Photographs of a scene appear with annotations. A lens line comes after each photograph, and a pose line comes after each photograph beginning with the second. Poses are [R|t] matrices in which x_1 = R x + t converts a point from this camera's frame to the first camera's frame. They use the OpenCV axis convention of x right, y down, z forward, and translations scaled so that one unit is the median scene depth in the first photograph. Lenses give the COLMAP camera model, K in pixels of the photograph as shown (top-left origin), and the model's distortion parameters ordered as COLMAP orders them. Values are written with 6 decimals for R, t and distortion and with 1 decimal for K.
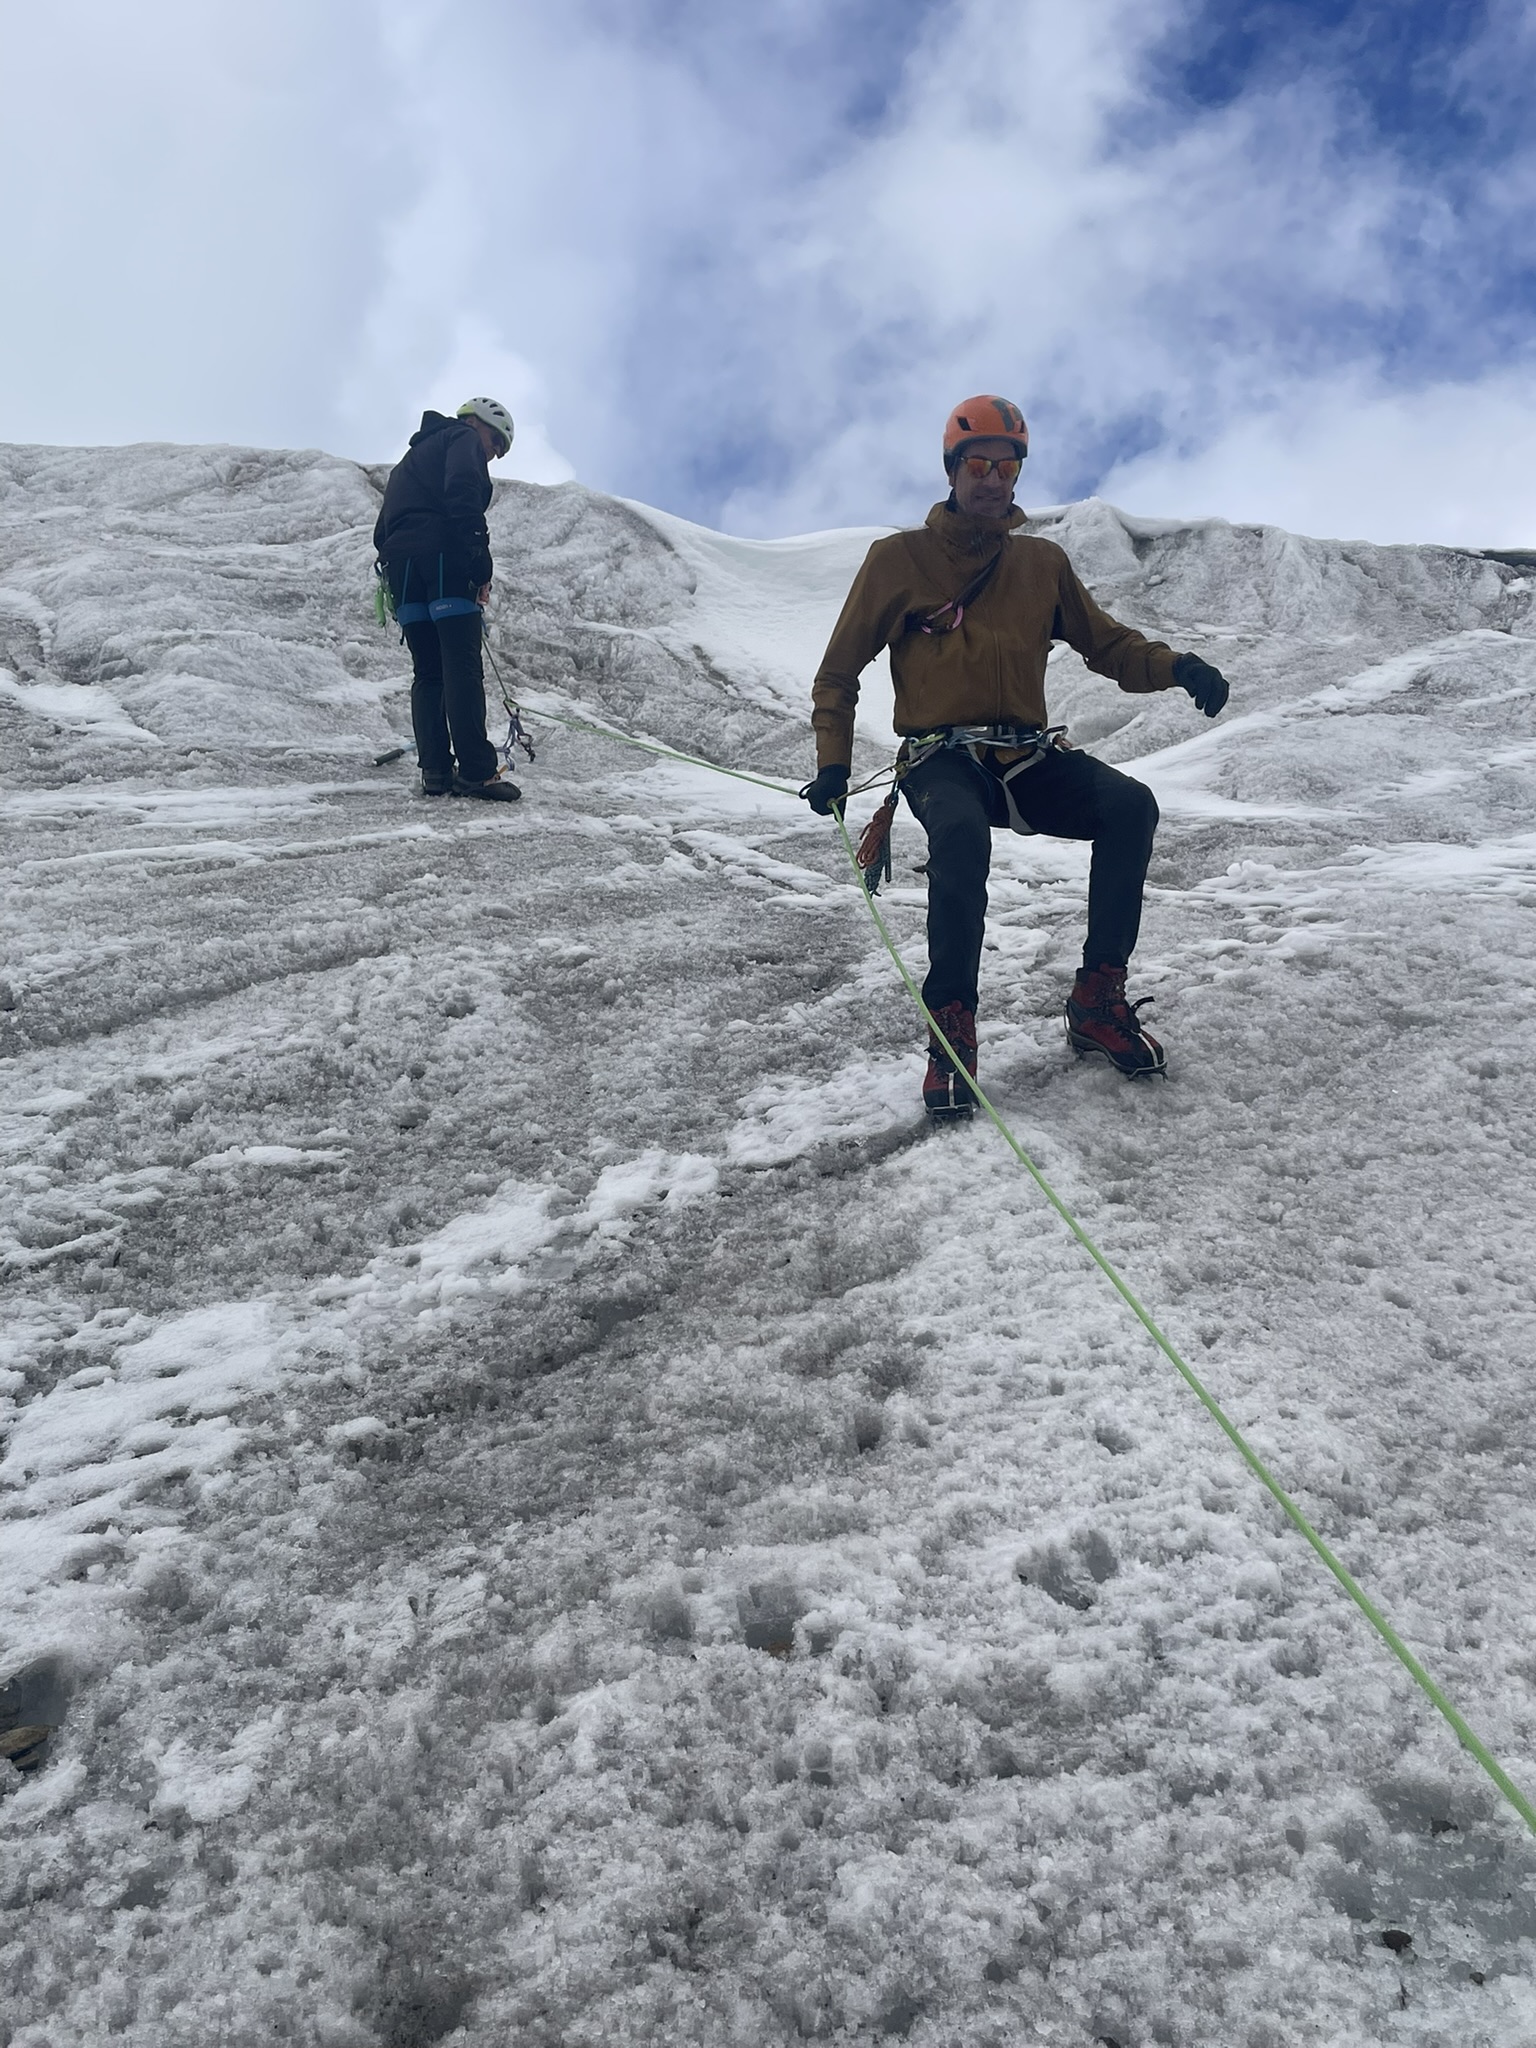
lens RADIAL K [[2013.7, 0, 802.1], [0, 2013.7, 1049.9], [0, 0, 1]] dist [0.045030, 0.000000]
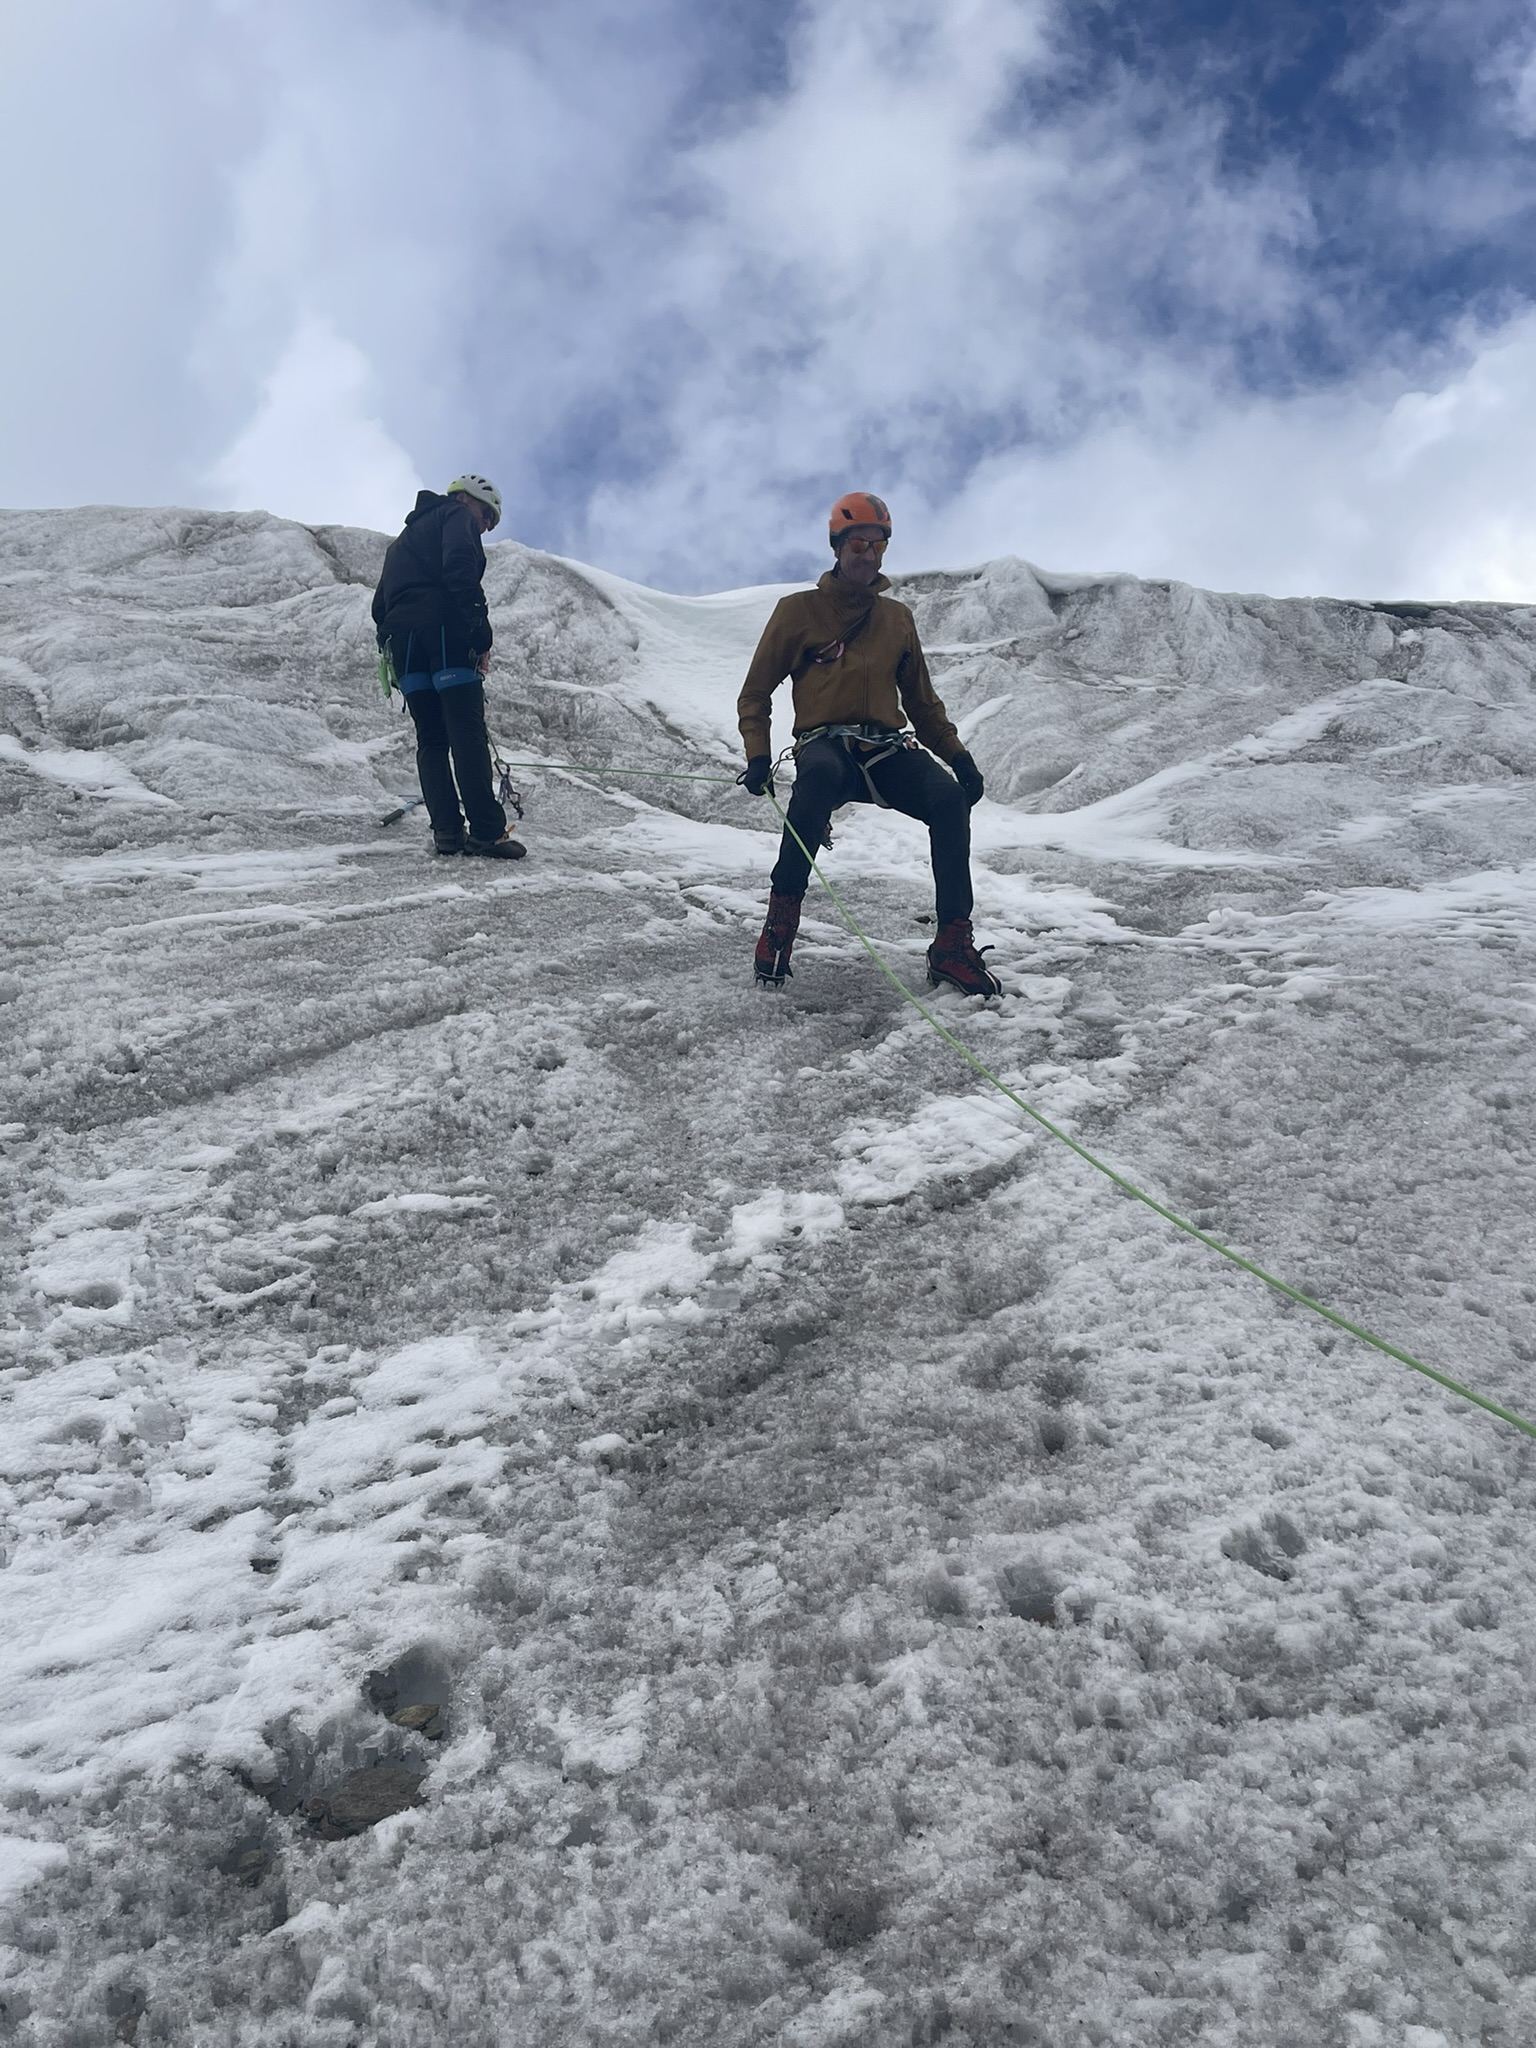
lens RADIAL K [[2013.7, 0, 768.9], [0, 2013.7, 1042.1], [0, 0, 1]] dist [0.045030, 0.000000]
pose [[0.998046, -0.017672, 0.059935, -0.128134], [0.018832, 0.999645, -0.018849, -0.009272], [-0.059580, 0.019941, 0.998024, -0.086870]]
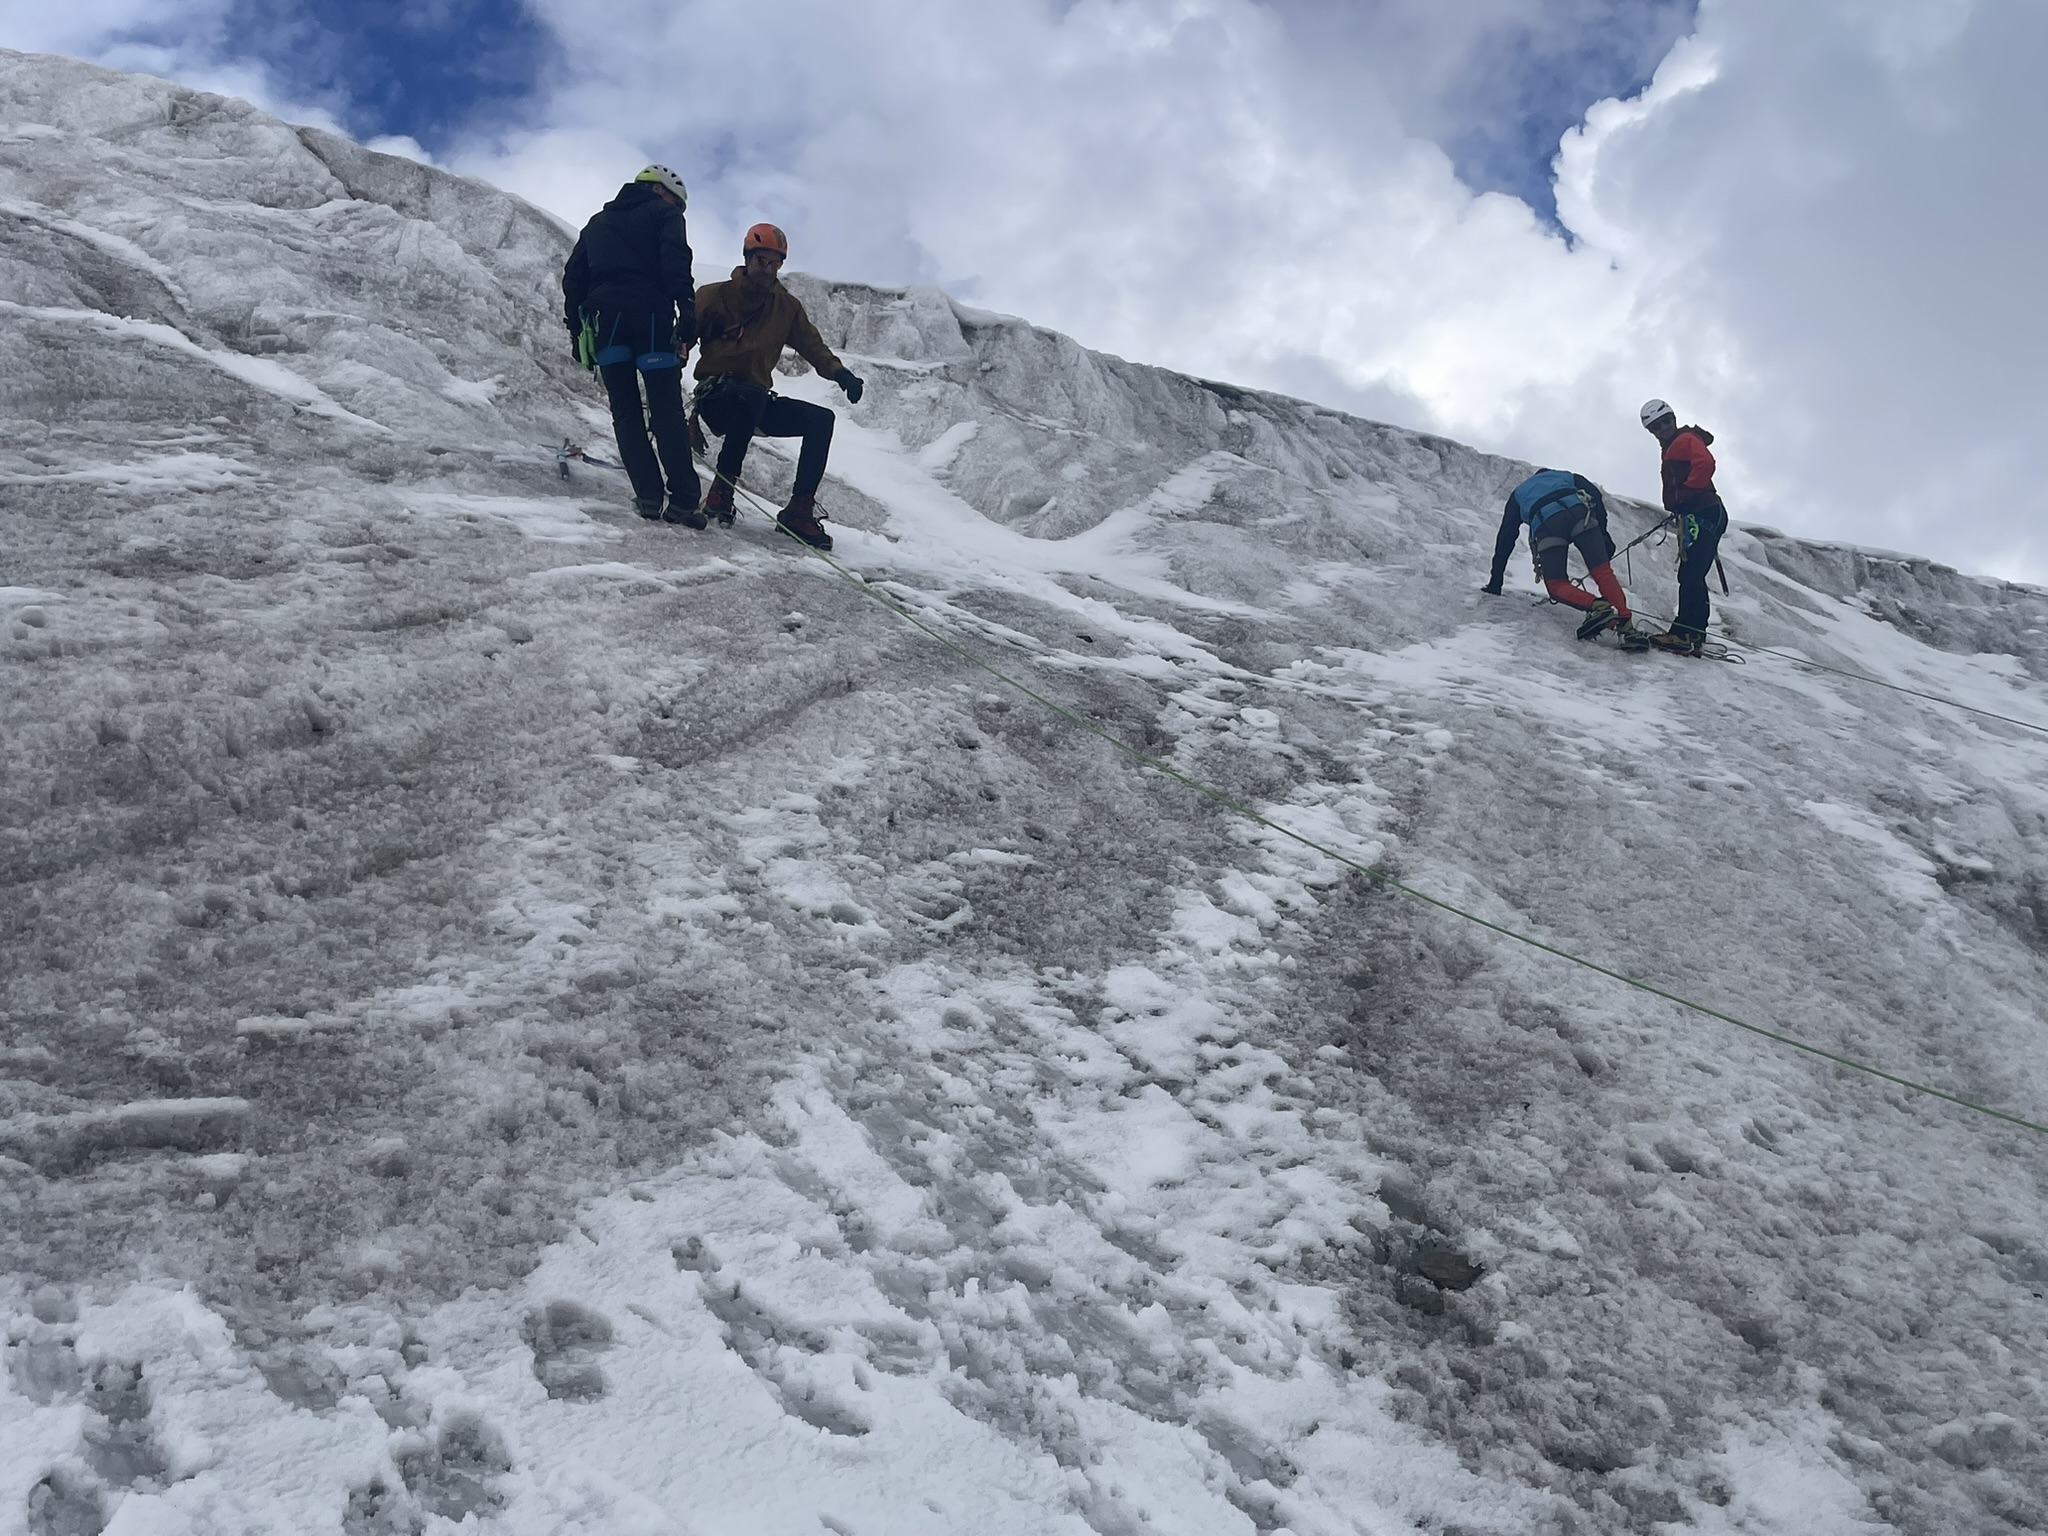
lens RADIAL K [[2013.7, 0, 1015.7], [0, 2013.7, 752.0], [0, 0, 1]] dist [0.045030, 0.000000]
pose [[0.900867, 0.082527, 0.426179, -0.763841], [-0.089978, 0.995940, -0.002661, -0.015181], [-0.424668, -0.035949, 0.904635, -0.219874]]
